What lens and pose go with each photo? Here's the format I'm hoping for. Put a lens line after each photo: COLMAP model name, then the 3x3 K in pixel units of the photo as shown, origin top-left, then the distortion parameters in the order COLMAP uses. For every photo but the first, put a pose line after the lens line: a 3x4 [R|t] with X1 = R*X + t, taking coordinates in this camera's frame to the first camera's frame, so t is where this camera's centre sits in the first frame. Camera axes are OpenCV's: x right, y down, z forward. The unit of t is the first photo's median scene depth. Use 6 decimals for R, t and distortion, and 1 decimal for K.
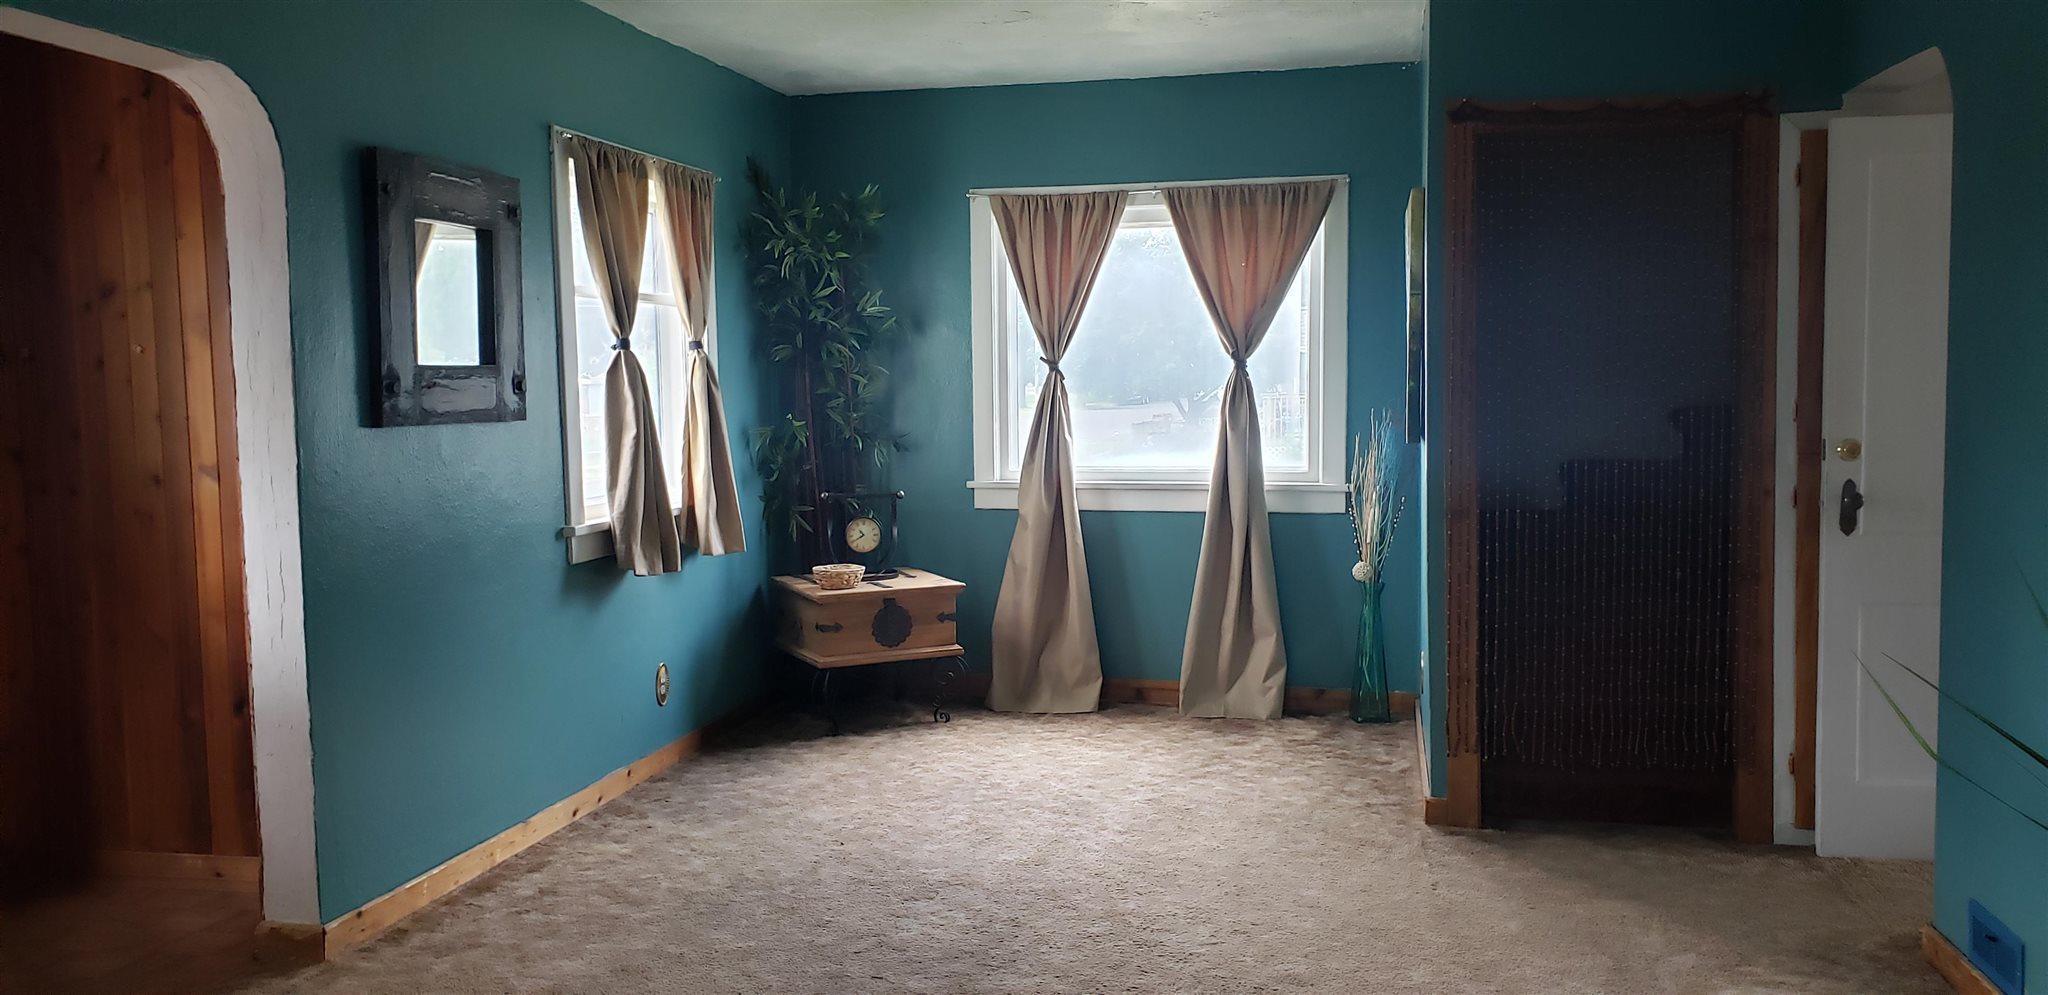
lens RADIAL K [[1624.4, 0, 1014.9], [0, 1624.4, 498.4], [0, 0, 1]] dist [0.228631, -0.475601]
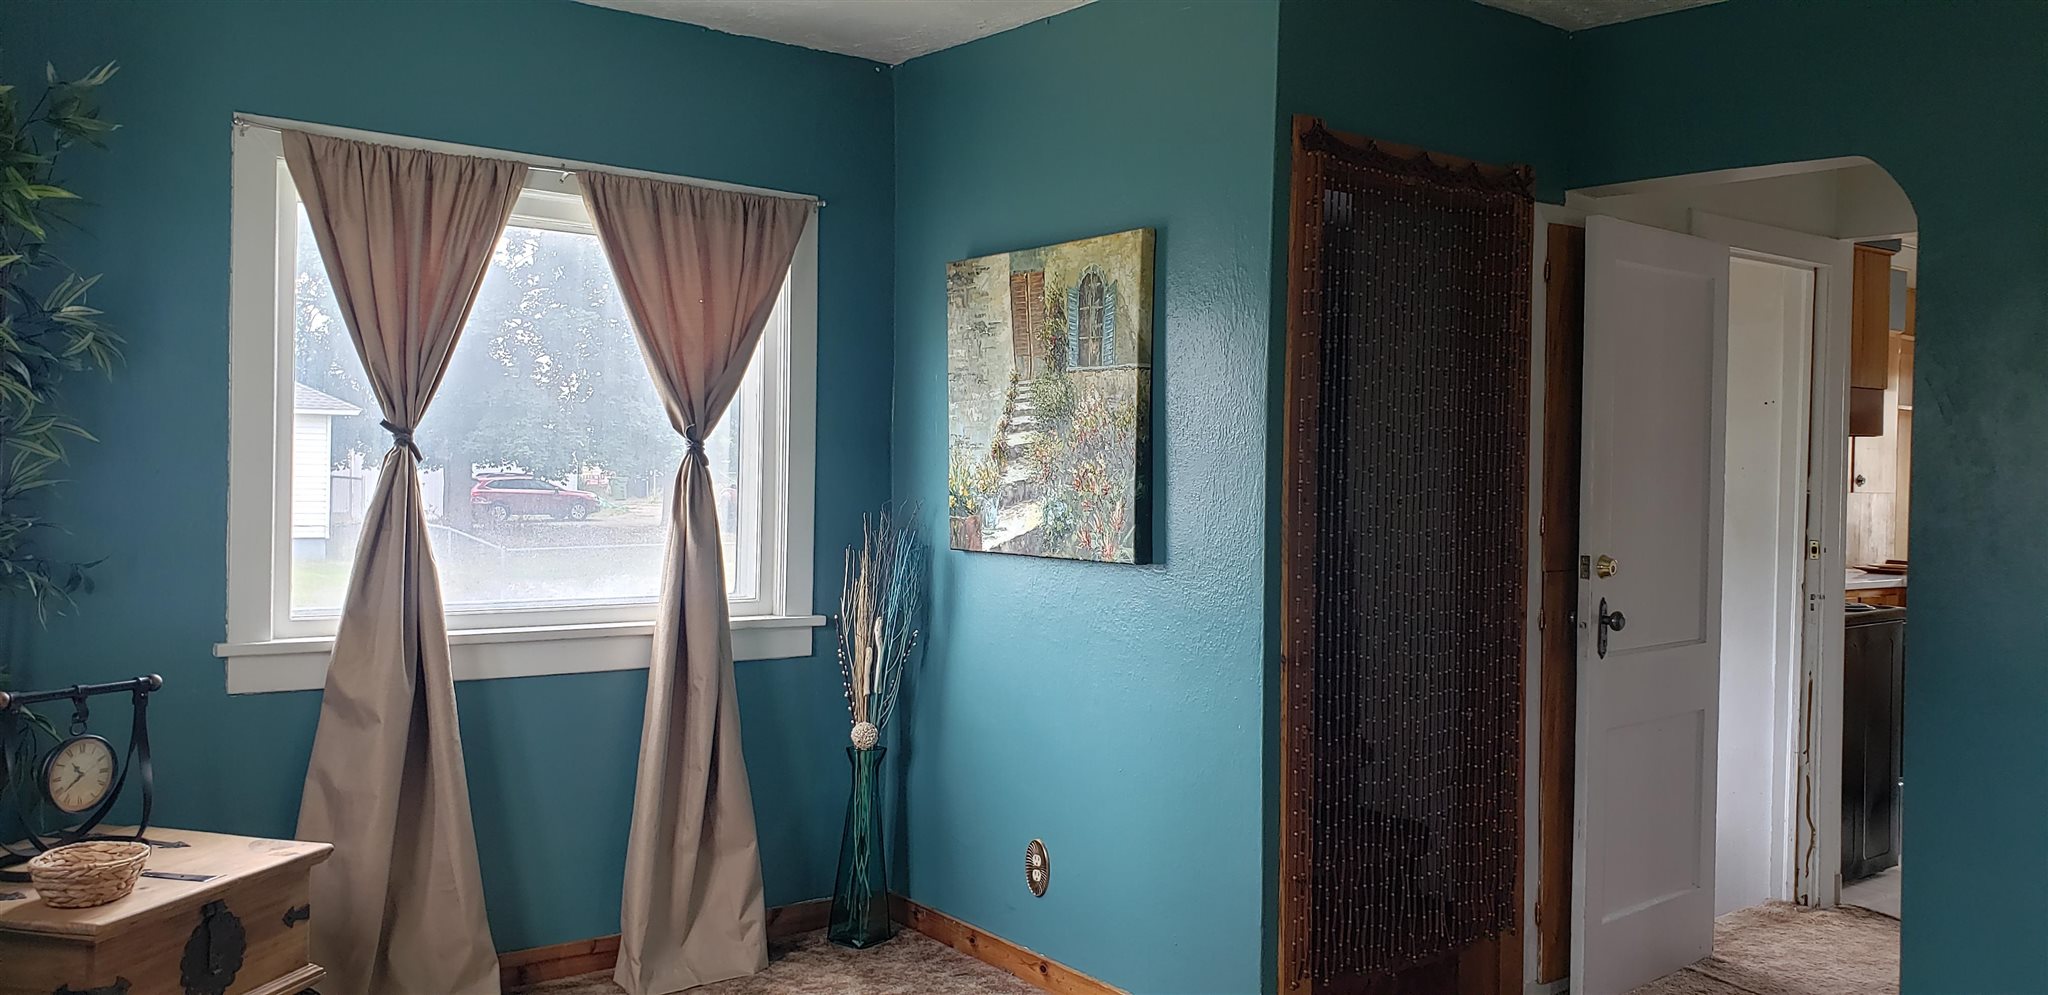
lens RADIAL K [[1614.7, 0, 1024.2], [0, 1614.7, 483.1], [0, 0, 1]] dist [0.044254, -0.001692]
pose [[0.635142, 0.013623, 0.772276, -0.396636], [0.033377, 0.998426, -0.045062, -0.043913], [-0.771674, 0.054397, 0.633687, 0.642570]]
